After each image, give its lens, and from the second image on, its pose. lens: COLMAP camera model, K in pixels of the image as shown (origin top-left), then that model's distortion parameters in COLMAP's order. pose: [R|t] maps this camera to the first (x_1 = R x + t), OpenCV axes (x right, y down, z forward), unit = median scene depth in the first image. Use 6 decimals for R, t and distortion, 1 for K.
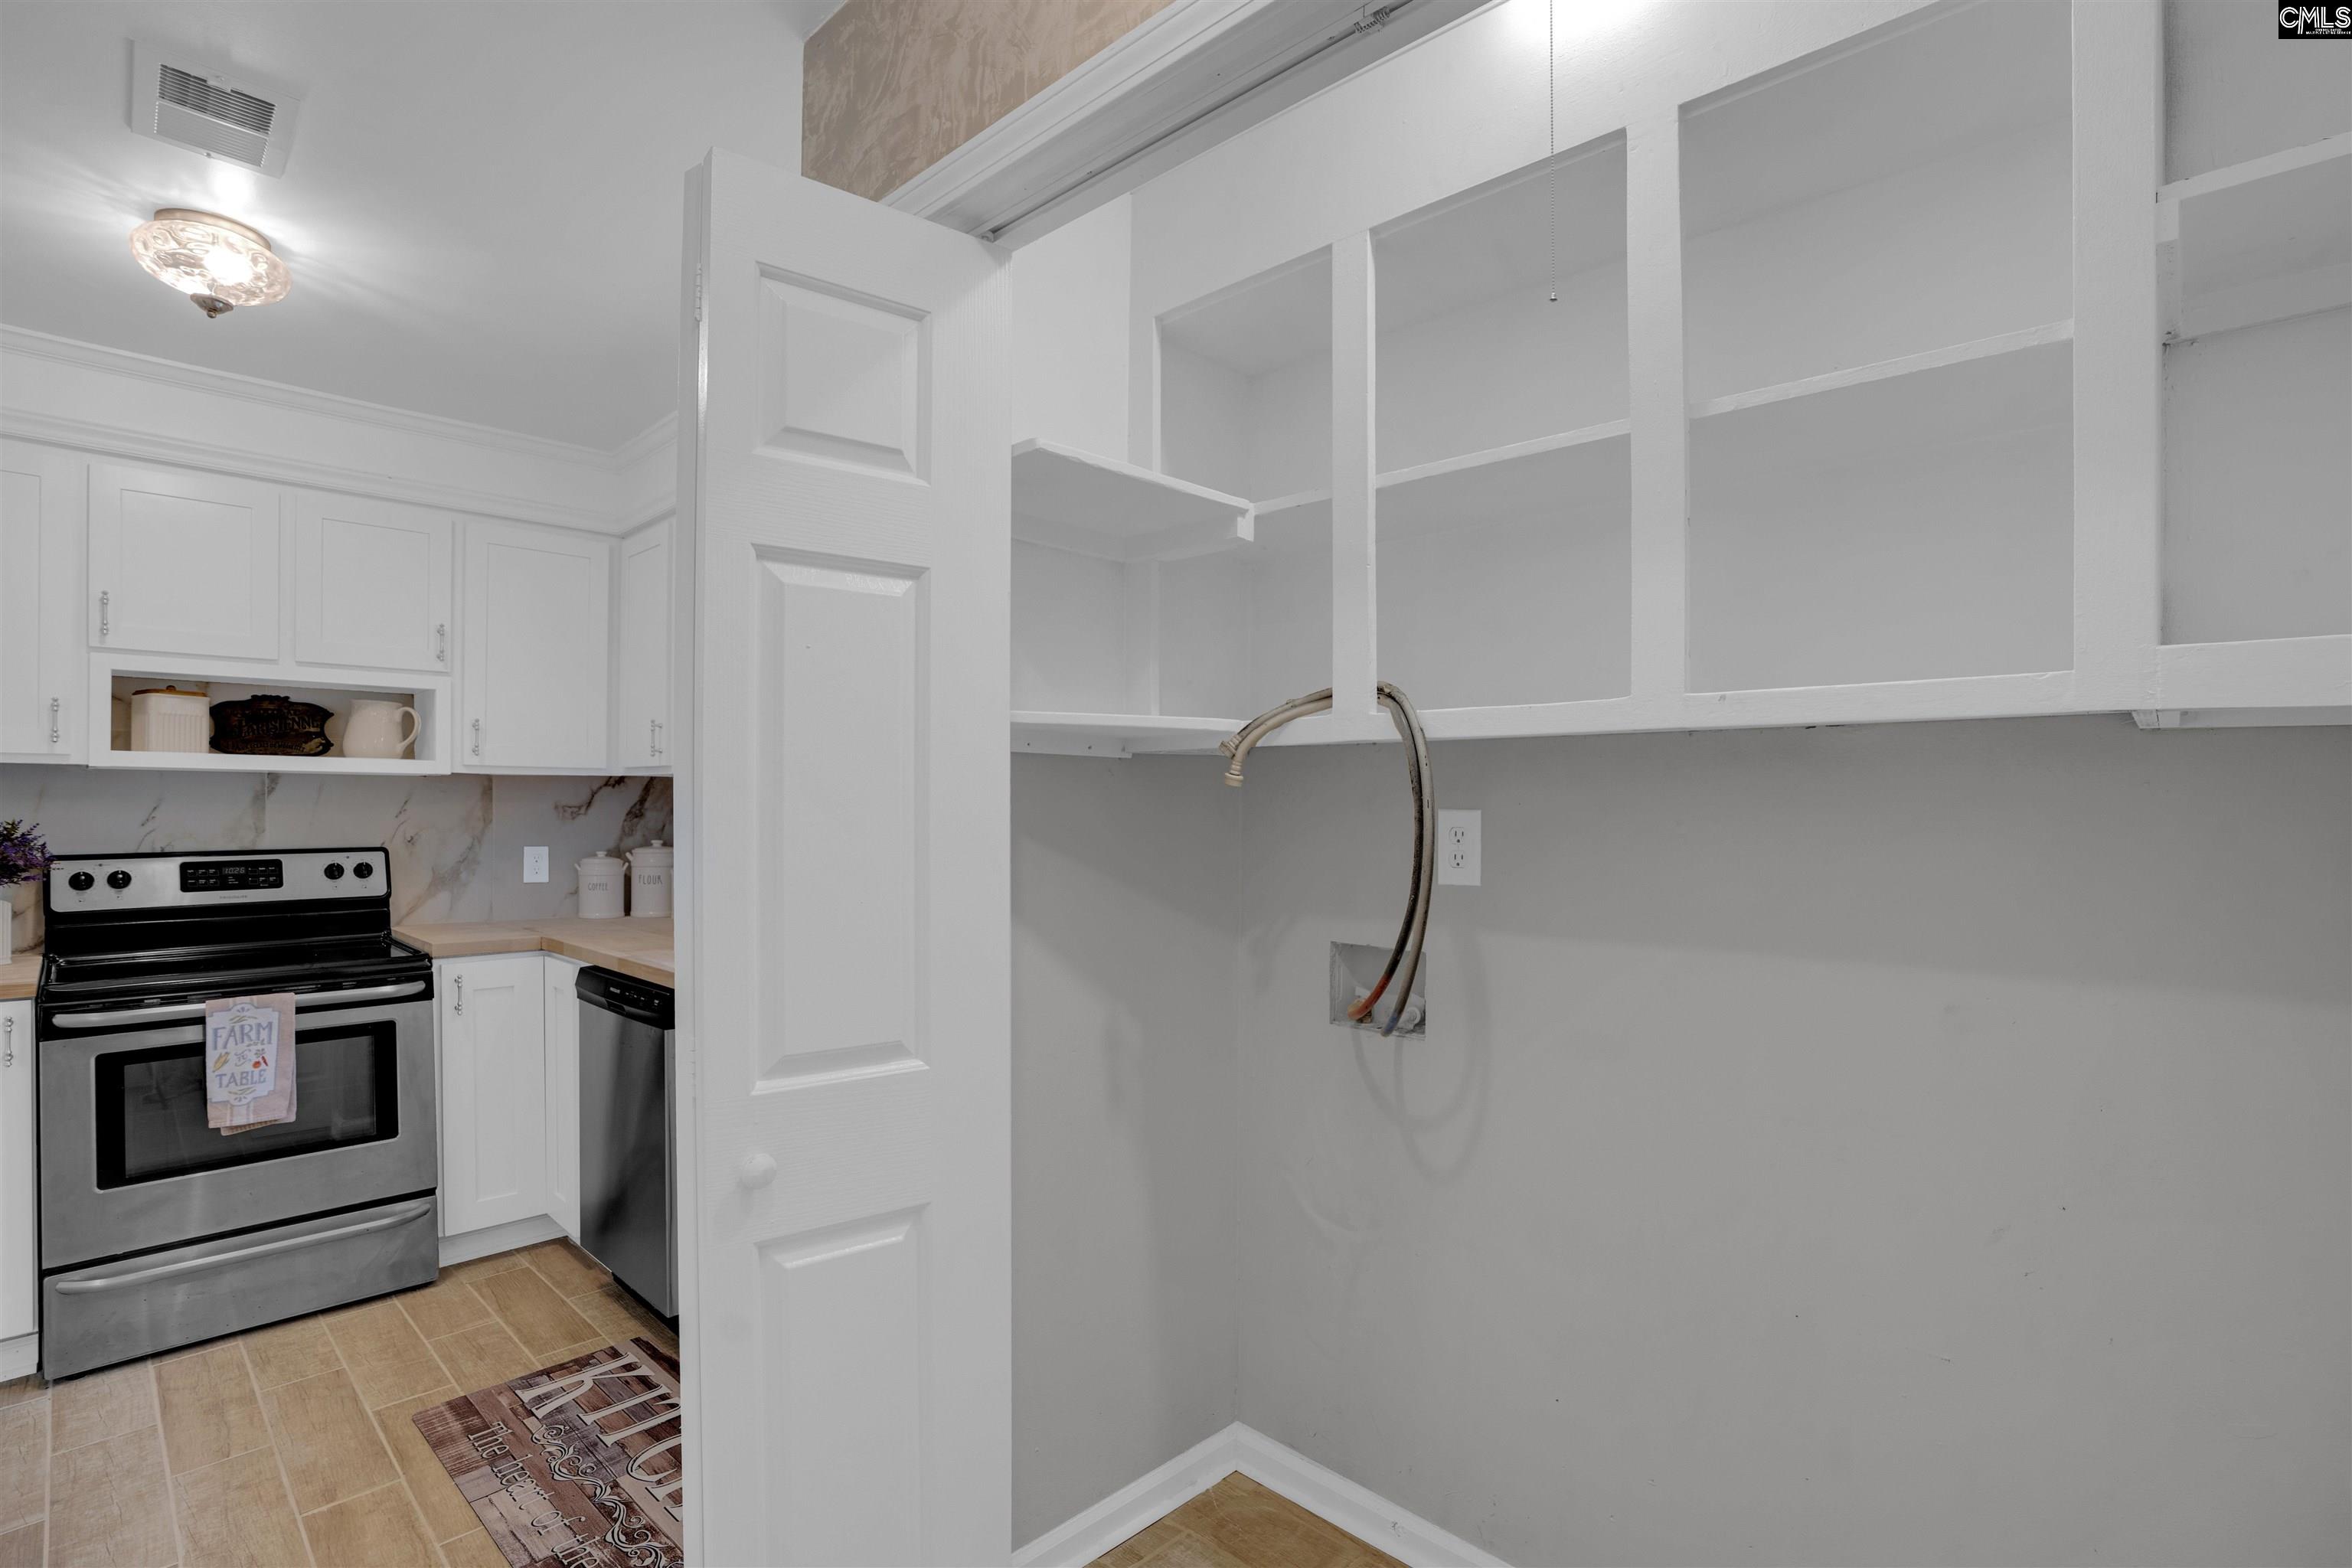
lens RADIAL K [[1101.5, 0, 1182.7], [0, 1101.5, 810.7], [0, 0, 1]] dist [-0.062404, 0.022949]
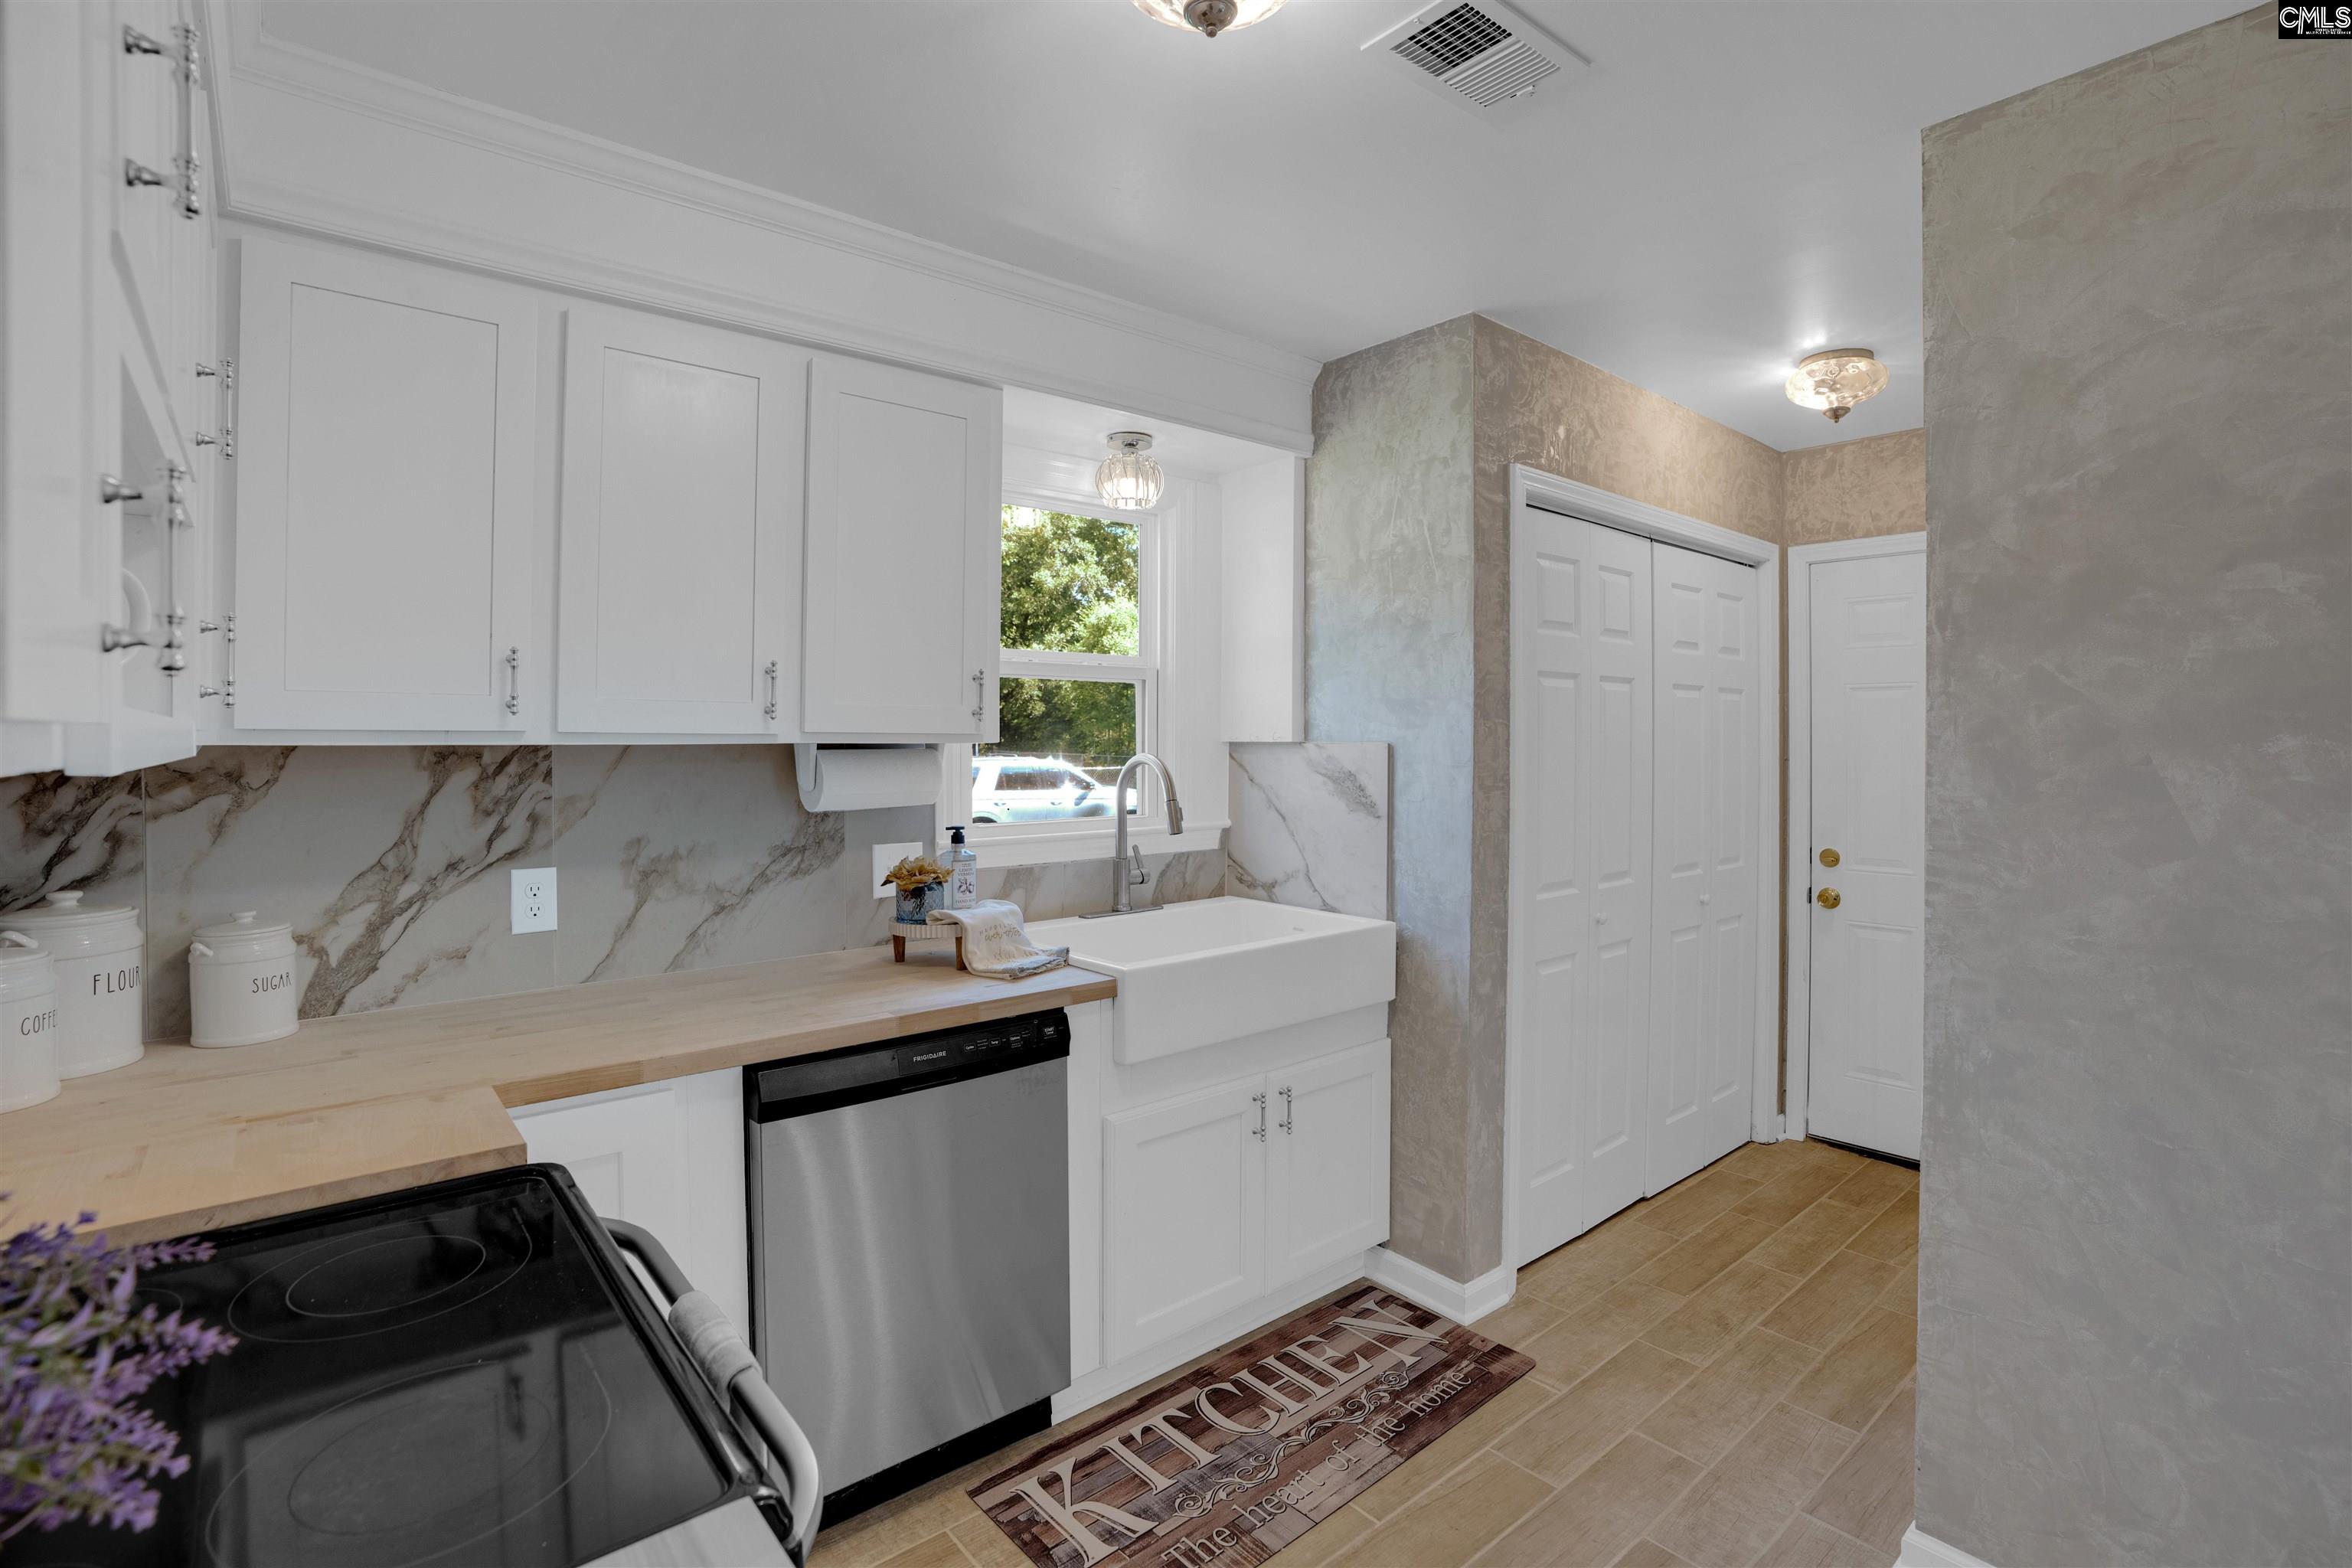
lens RADIAL K [[1108.4, 0, 1164.1], [0, 1108.4, 739.1], [0, 0, 1]] dist [-0.058447, 0.023045]
pose [[0.120106, -0.010808, 0.992702, -1.135038], [-0.000807, 0.999939, 0.010985, -0.050735], [-0.992761, -0.002120, 0.120090, 0.698200]]
